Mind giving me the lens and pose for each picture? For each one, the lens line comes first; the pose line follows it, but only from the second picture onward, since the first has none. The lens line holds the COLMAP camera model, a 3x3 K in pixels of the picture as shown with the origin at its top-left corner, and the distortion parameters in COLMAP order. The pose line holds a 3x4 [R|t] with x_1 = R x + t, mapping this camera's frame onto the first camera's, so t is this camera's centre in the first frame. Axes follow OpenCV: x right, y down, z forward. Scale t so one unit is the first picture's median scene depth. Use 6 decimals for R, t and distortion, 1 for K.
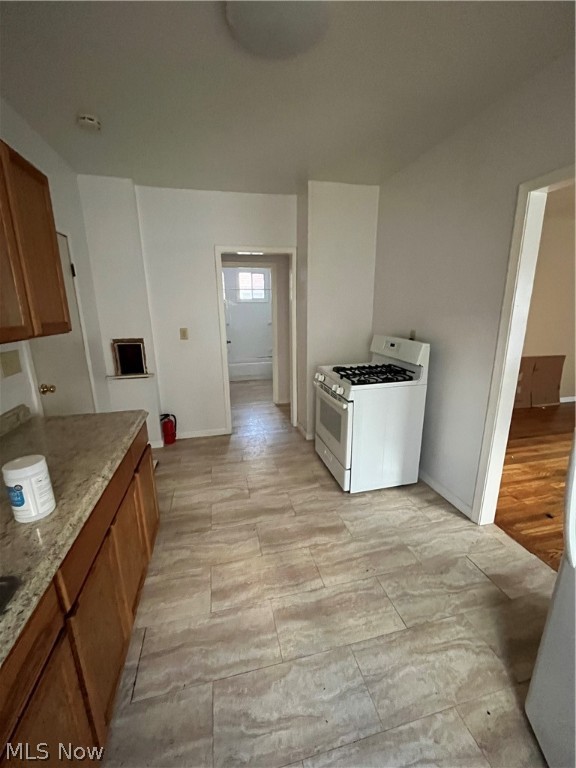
lens RADIAL K [[308.7, 0, 285.6], [0, 308.7, 383.4], [0, 0, 1]] dist [-0.003431, 0.000624]
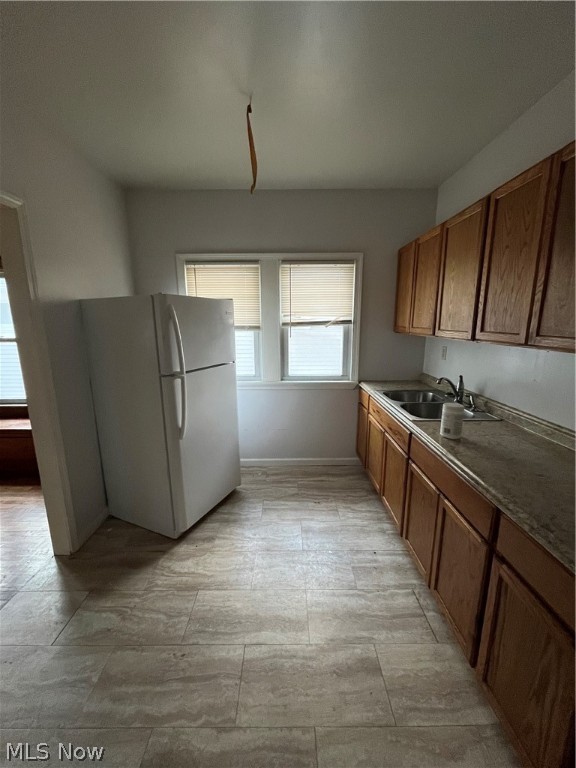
lens RADIAL K [[308.7, 0, 284.4], [0, 308.7, 382.8], [0, 0, 1]] dist [-0.003431, 0.000624]
pose [[-0.973435, -0.025519, 0.227536, -0.192130], [0.073175, 0.906977, 0.414775, -0.430291], [-0.216955, 0.420406, -0.881016, 1.752097]]
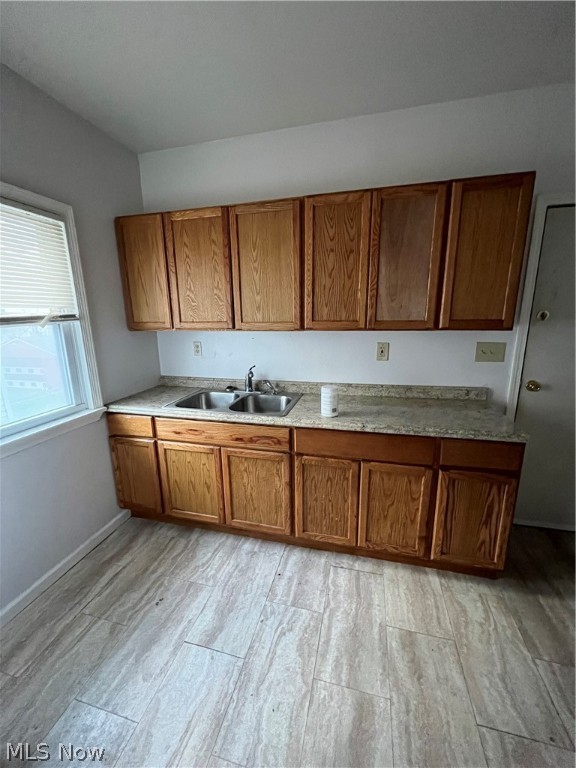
lens RADIAL K [[308.7, 0, 286.9], [0, 308.7, 384.5], [0, 0, 1]] dist [-0.003431, 0.000624]
pose [[-0.463314, 0.221166, -0.858152, 0.632845], [-0.186931, 0.922179, 0.338590, -0.244187], [0.866254, 0.317289, -0.385916, 0.978260]]
